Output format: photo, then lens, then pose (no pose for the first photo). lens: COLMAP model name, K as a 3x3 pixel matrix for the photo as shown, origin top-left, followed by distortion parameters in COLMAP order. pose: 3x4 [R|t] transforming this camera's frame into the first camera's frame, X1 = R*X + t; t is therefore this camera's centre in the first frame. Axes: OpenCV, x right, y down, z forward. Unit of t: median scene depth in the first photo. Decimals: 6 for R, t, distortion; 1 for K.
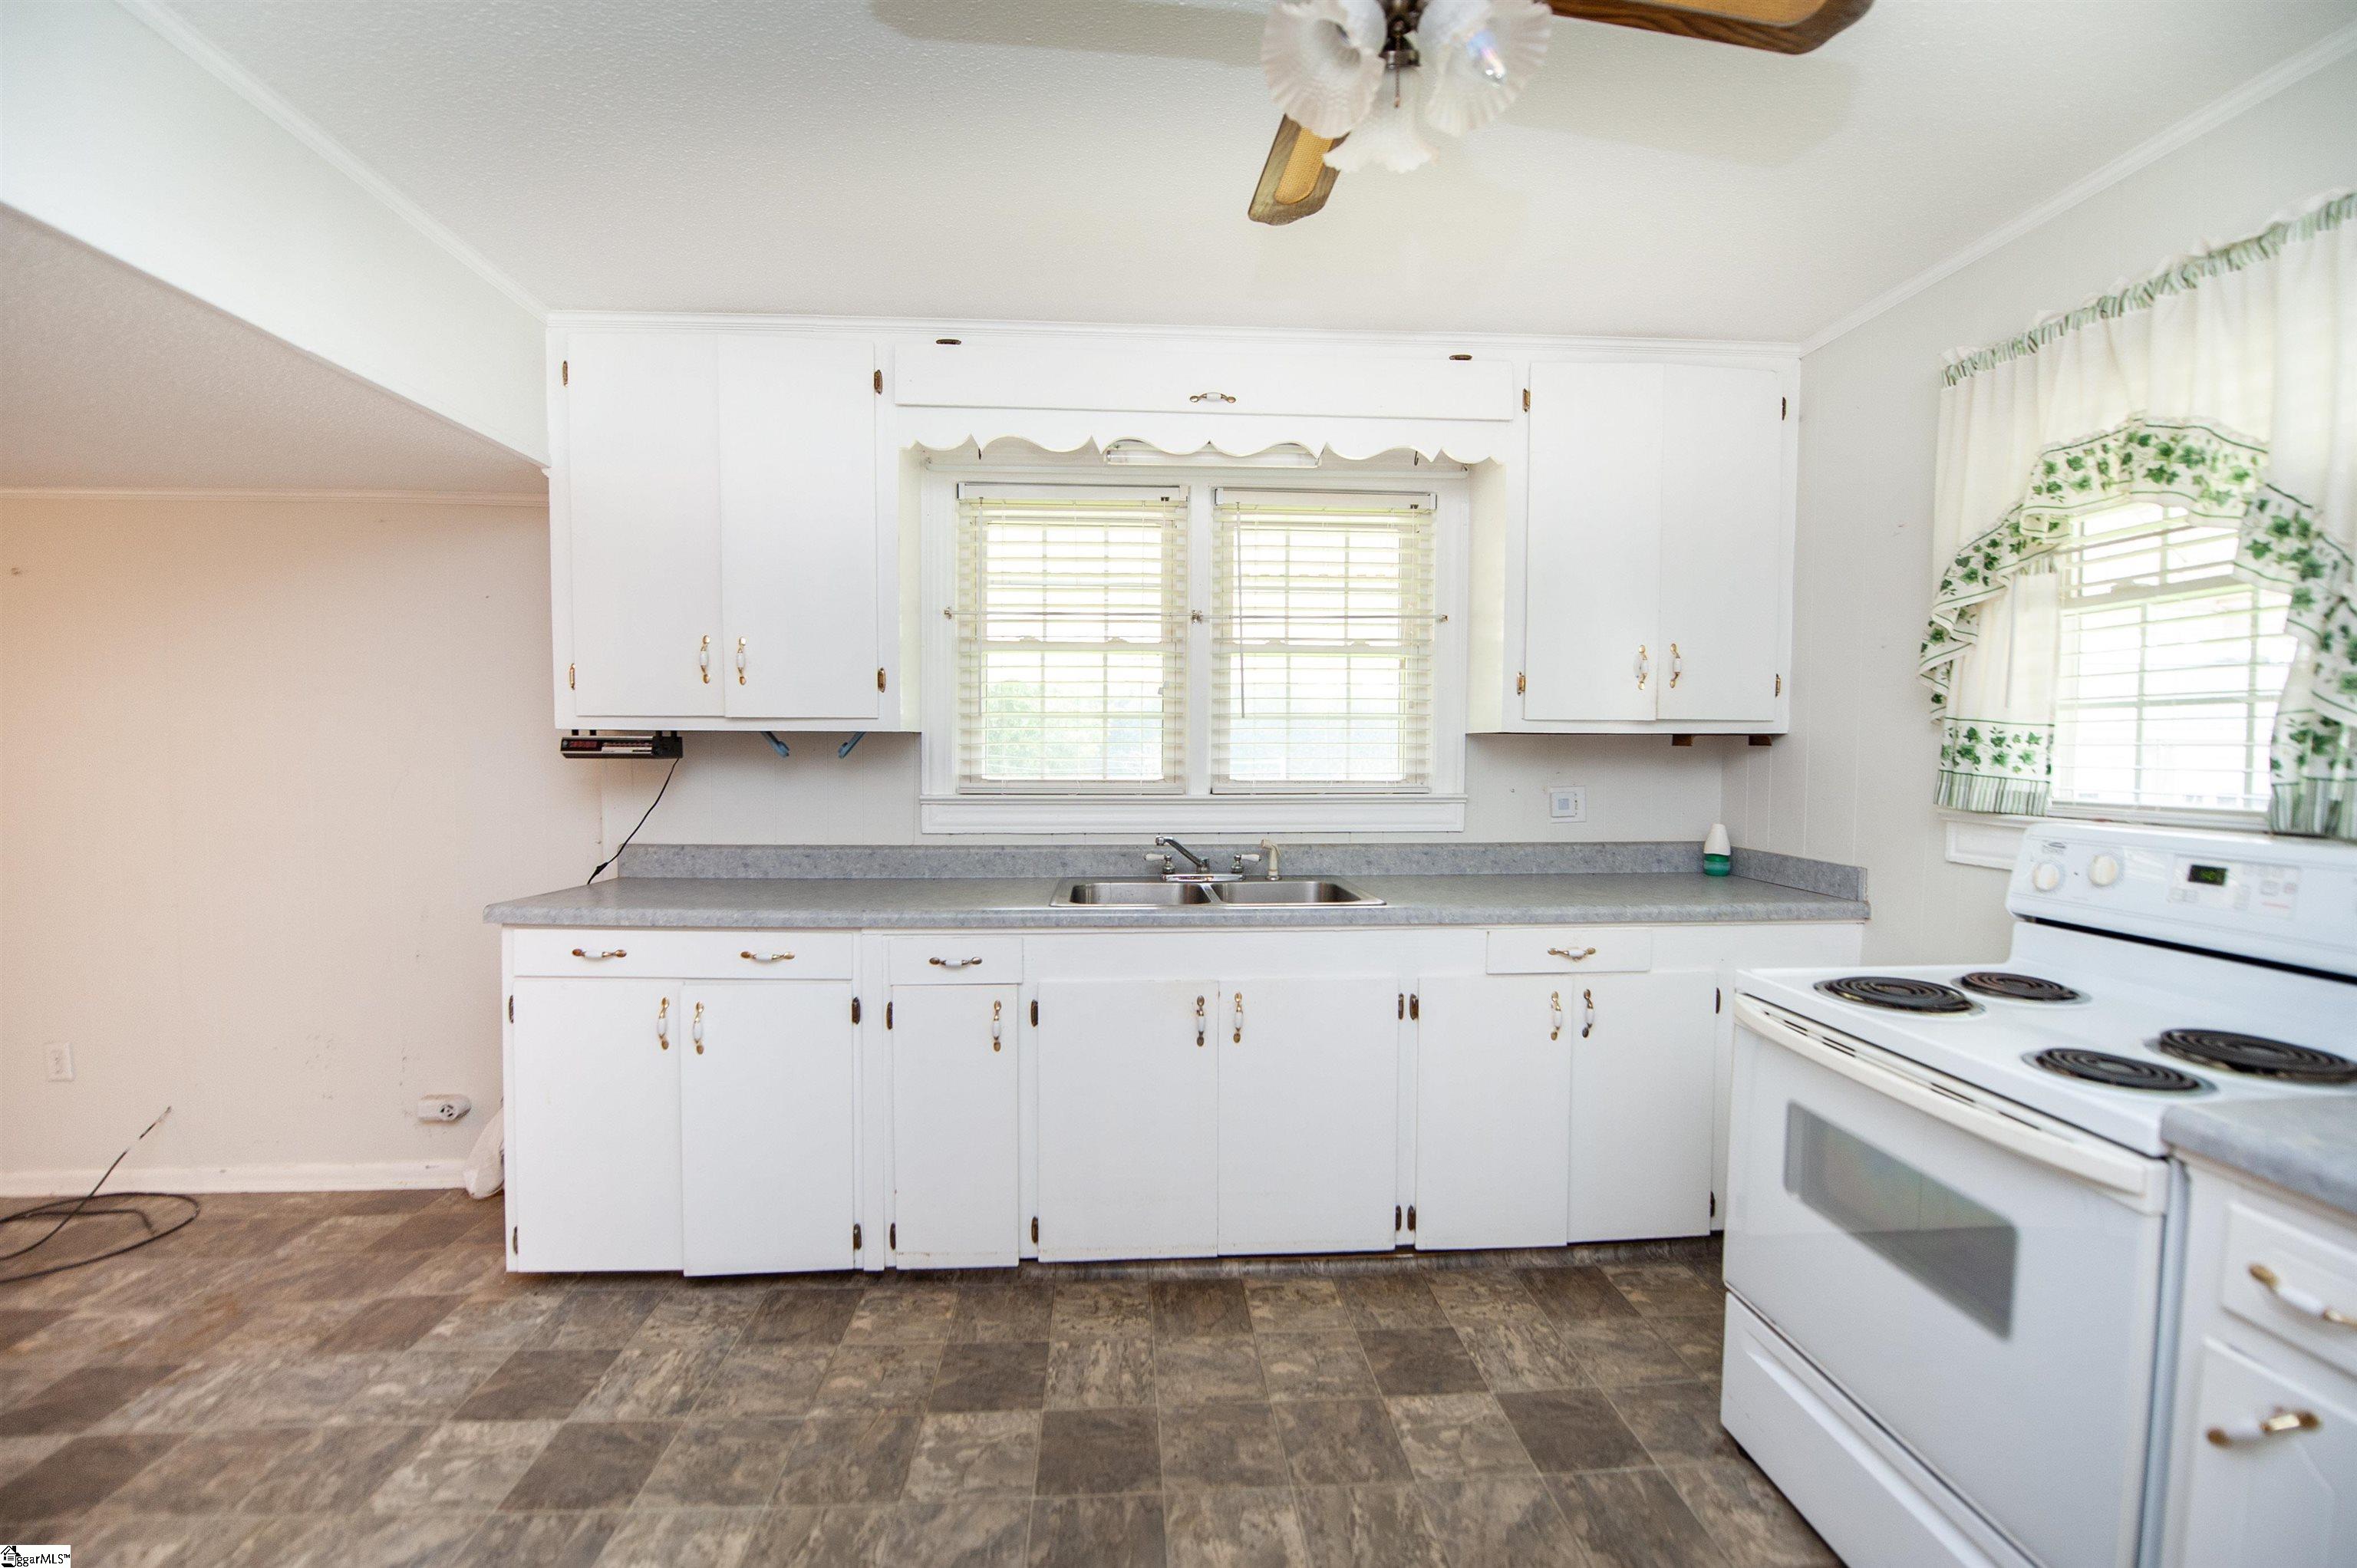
lens RADIAL K [[974.6, 0, 1153.3], [0, 974.6, 776.4], [0, 0, 1]] dist [-0.014536, -0.003559]
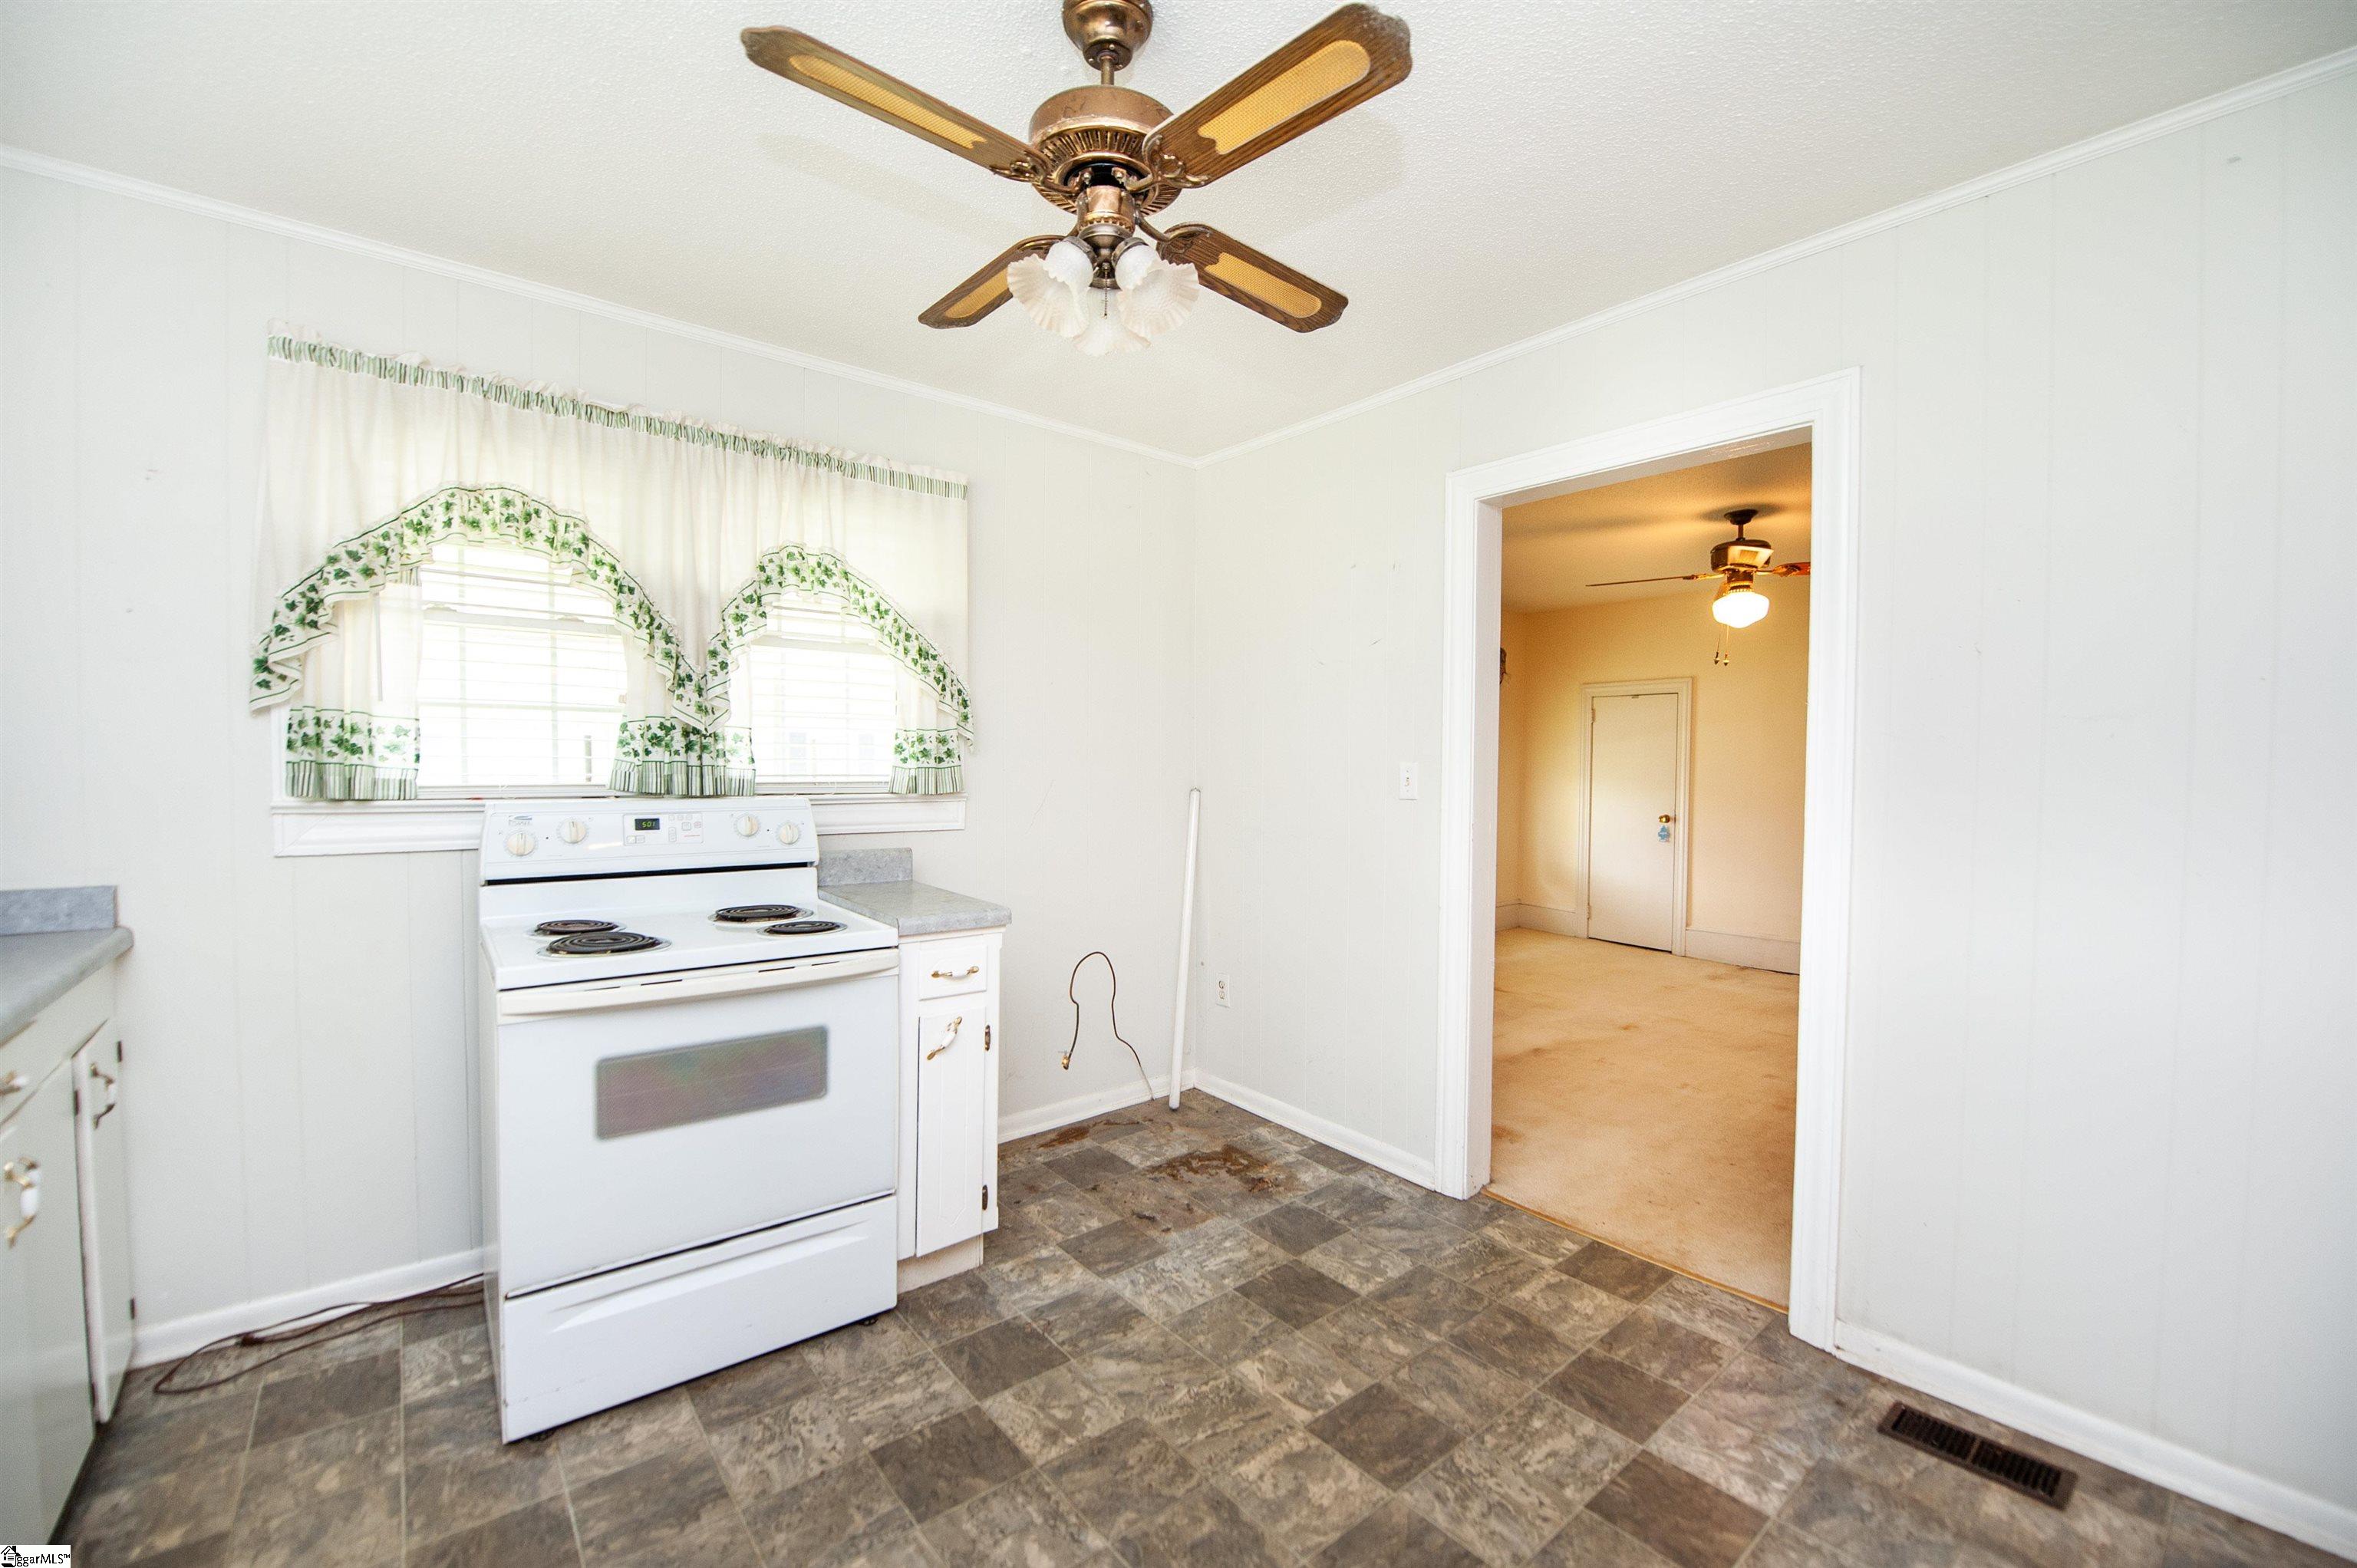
lens RADIAL K [[974.6, 0, 1209.6], [0, 974.6, 780.4], [0, 0, 1]] dist [-0.014536, -0.003559]
pose [[-0.615561, -0.029146, 0.787550, -0.445748], [0.008535, 0.999011, 0.043643, -0.018651], [-0.788043, 0.033587, -0.614704, 0.786892]]
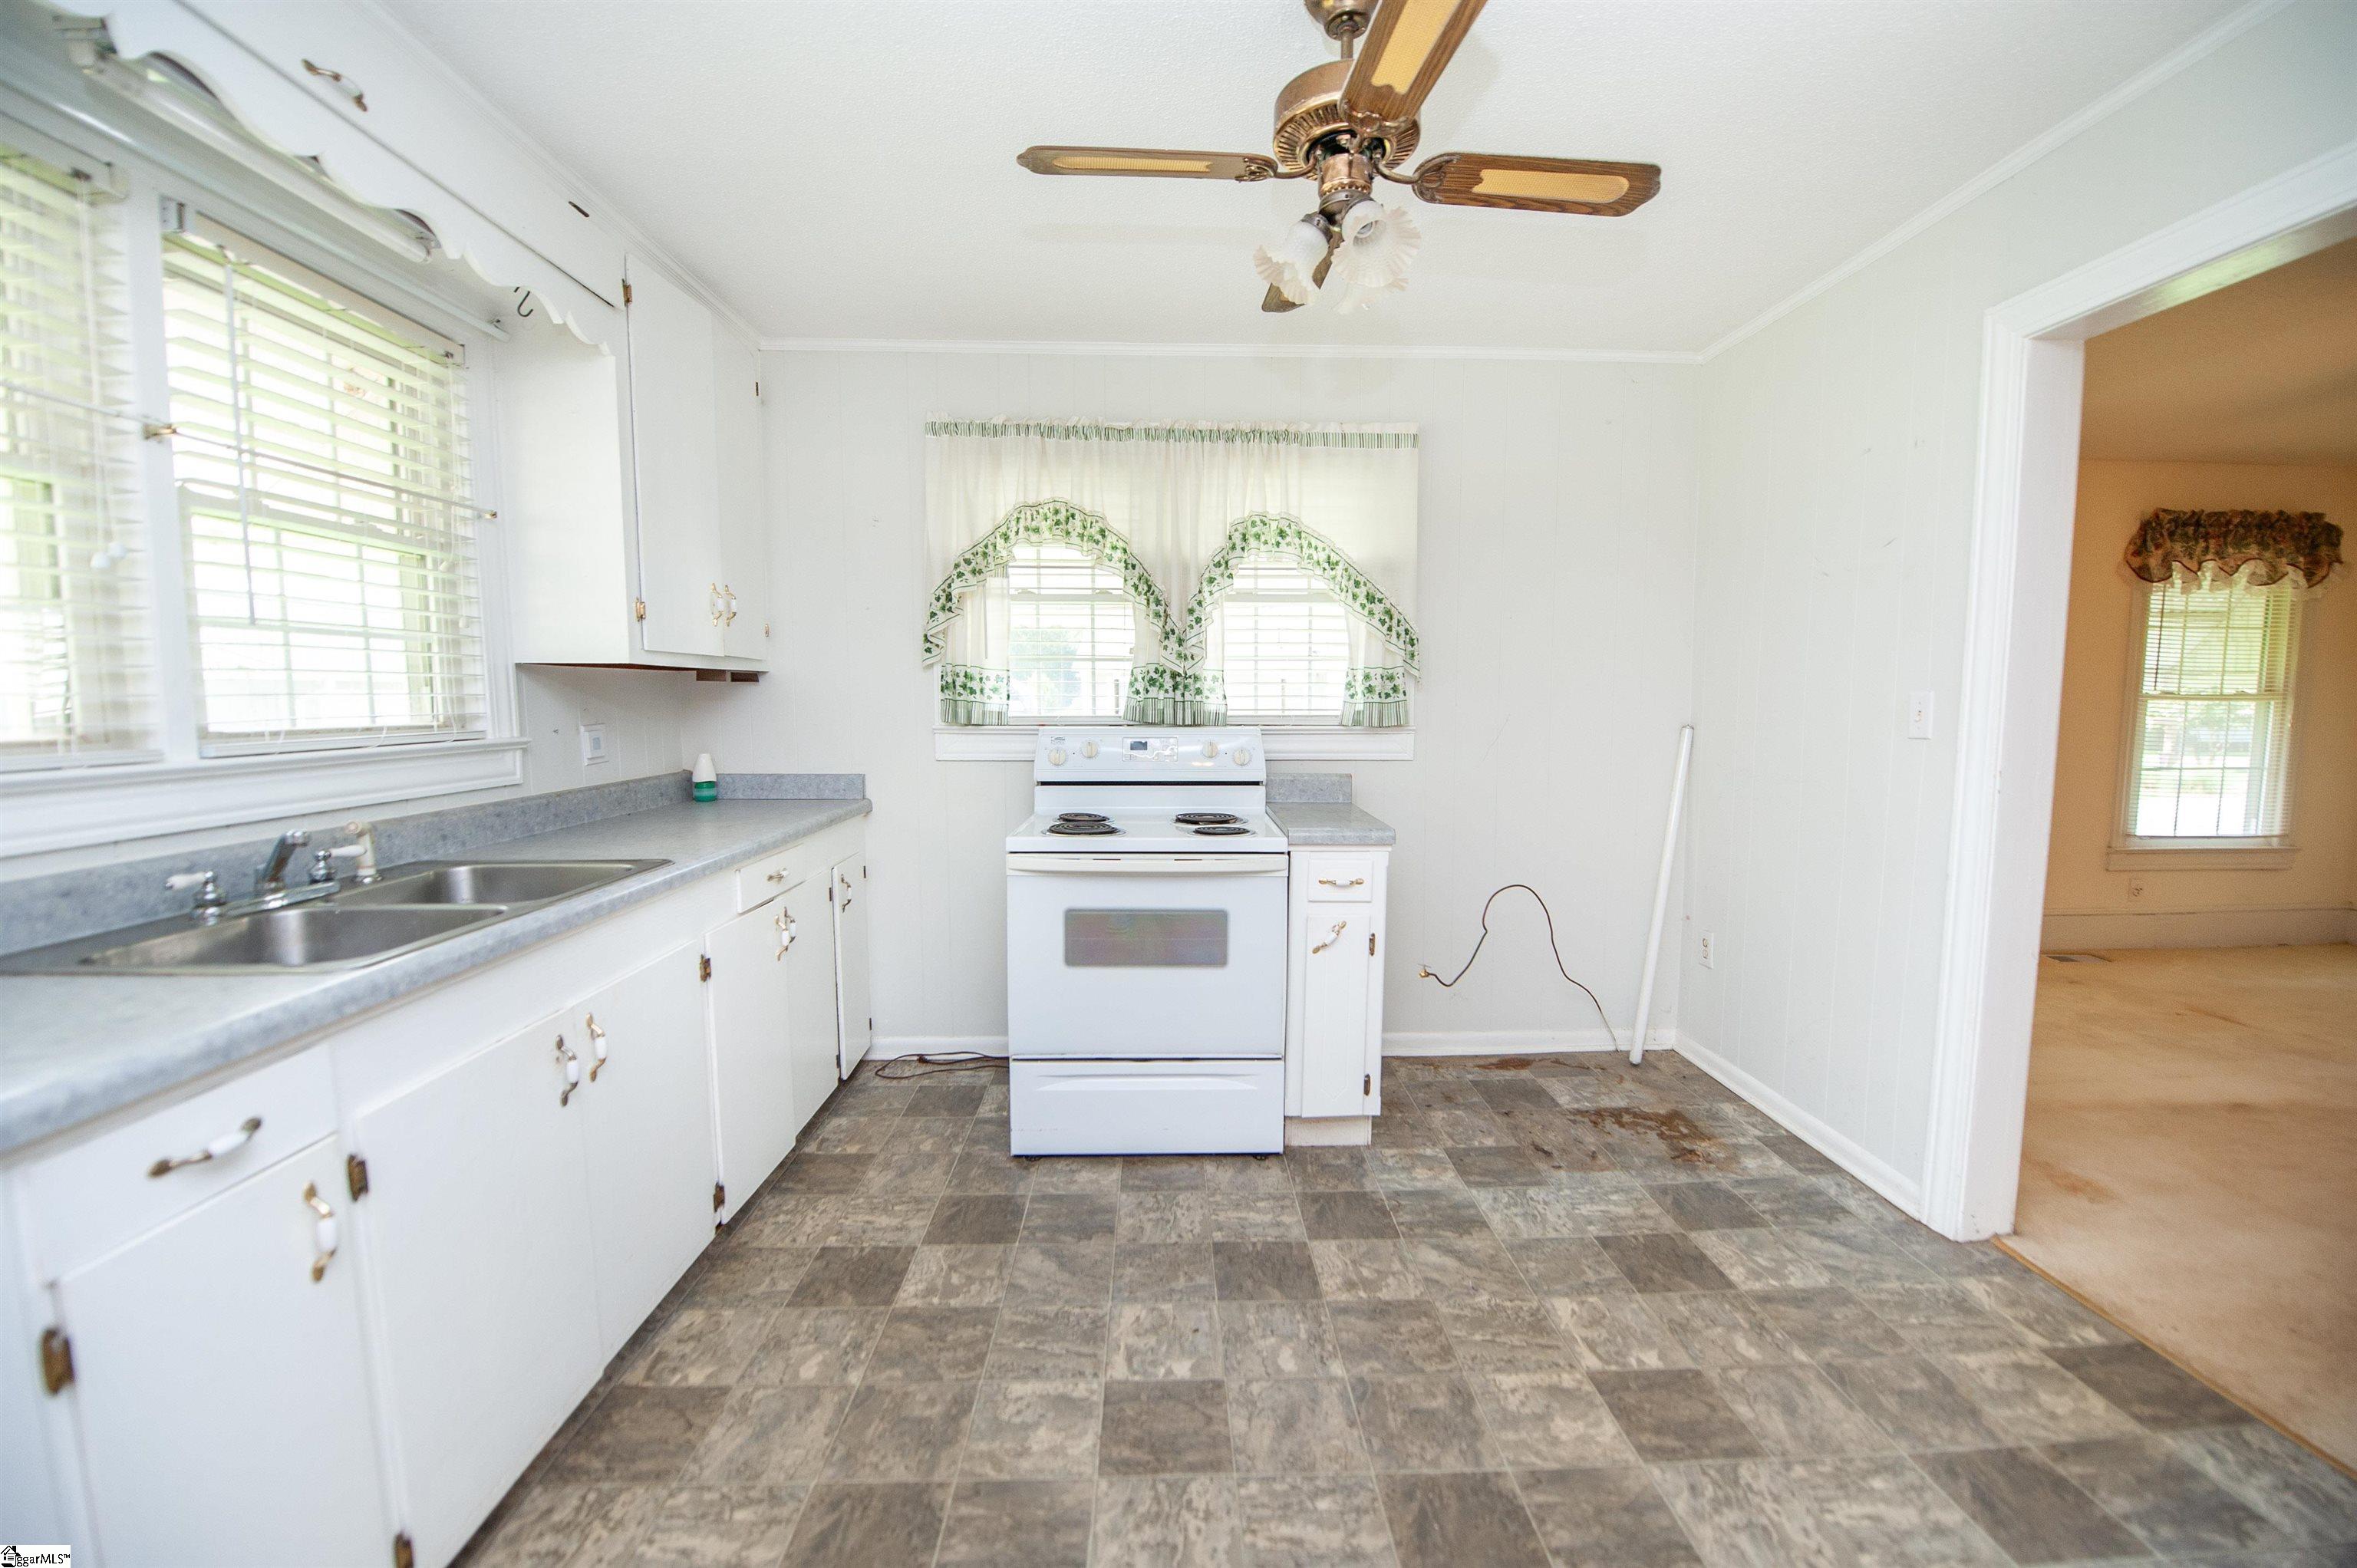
lens RADIAL K [[974.6, 0, 1193.8], [0, 974.6, 782.5], [0, 0, 1]] dist [-0.014536, -0.003559]
pose [[0.009764, -0.090577, 0.995842, -0.619846], [0.028729, 0.995503, 0.090265, -0.002196], [-0.999540, 0.027728, 0.012322, 0.541083]]
